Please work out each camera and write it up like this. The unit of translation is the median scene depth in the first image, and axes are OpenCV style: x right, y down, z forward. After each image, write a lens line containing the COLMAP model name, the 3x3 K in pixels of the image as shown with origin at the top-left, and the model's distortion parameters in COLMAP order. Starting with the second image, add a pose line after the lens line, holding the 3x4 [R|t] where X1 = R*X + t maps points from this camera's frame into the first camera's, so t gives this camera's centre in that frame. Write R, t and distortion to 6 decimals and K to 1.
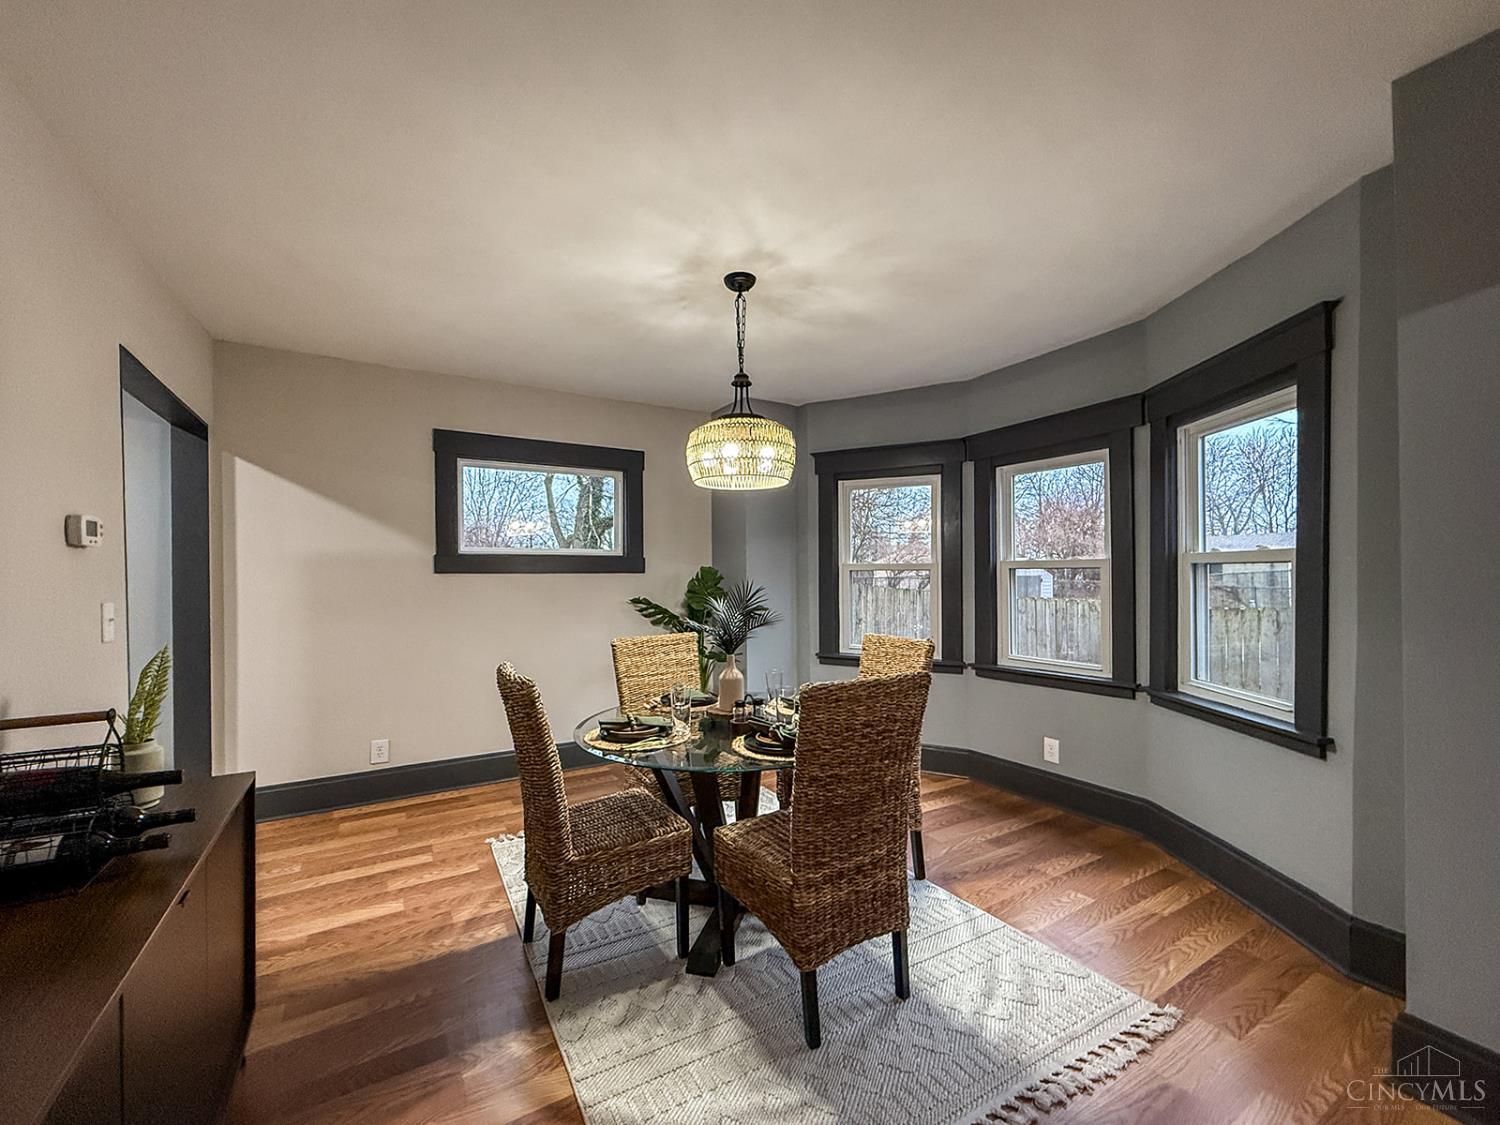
lens RADIAL K [[620.5, 0, 750.5], [0, 620.5, 571.3], [0, 0, 1]] dist [-0.000496, -0.000152]
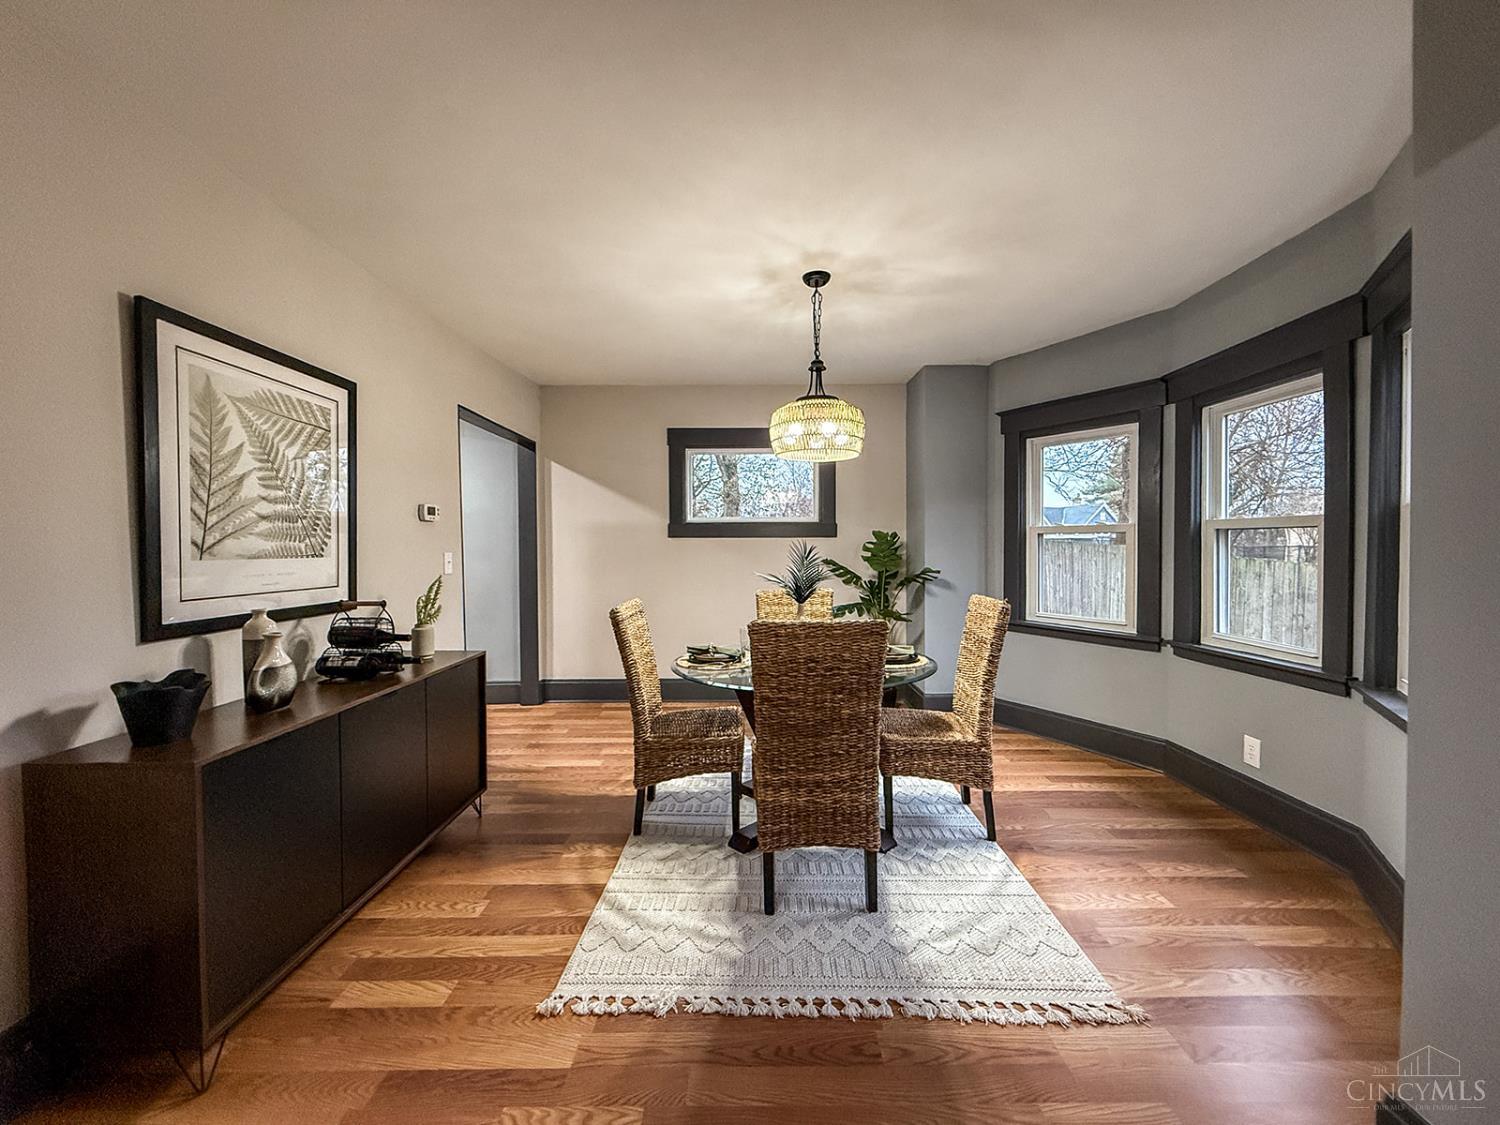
lens RADIAL K [[620.5, 0, 766.4], [0, 620.5, 555.4], [0, 0, 1]] dist [-0.000496, -0.000152]
pose [[0.852463, 0.010118, -0.522690, 0.504644], [0.002764, 0.999712, 0.023859, 0.013983], [0.522780, -0.021784, 0.852189, -0.030622]]
